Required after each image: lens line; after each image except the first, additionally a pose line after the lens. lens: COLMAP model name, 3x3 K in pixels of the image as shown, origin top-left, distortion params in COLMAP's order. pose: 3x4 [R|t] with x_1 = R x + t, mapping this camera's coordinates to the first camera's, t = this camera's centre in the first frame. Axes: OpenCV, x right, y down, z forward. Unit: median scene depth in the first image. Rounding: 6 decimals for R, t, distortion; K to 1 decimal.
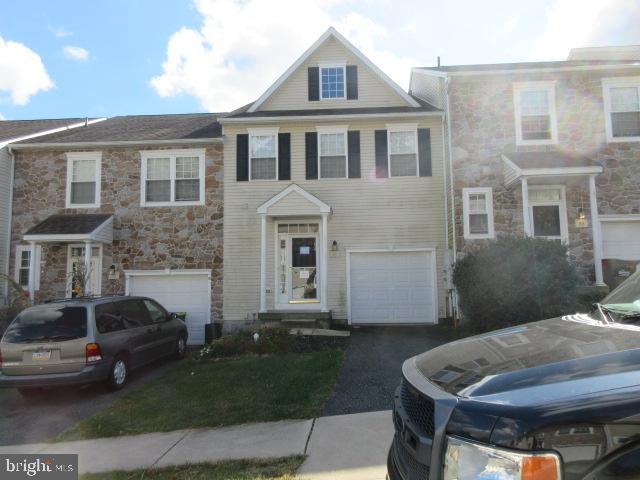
lens RADIAL K [[479.5, 0, 319.3], [0, 479.5, 239.0], [0, 0, 1]] dist [0.004227, 0.018084]
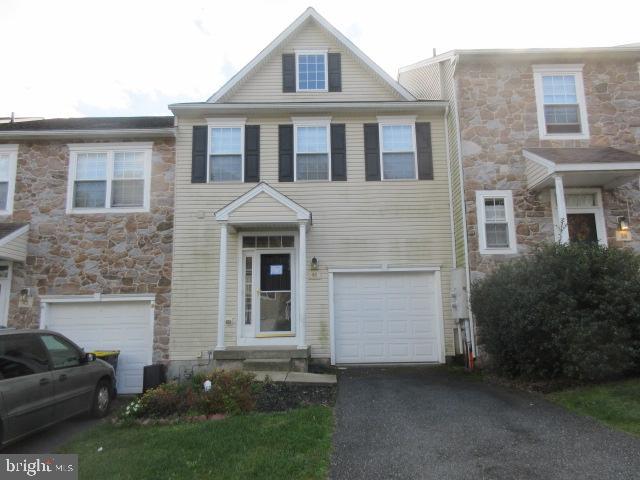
lens RADIAL K [[479.5, 0, 323.1], [0, 479.5, 242.0], [0, 0, 1]] dist [0.004227, 0.018084]
pose [[0.997647, 0.008618, 0.068014, -0.007663], [-0.004402, 0.998073, -0.061894, 0.026331], [-0.068417, 0.061449, 0.995763, 0.205911]]
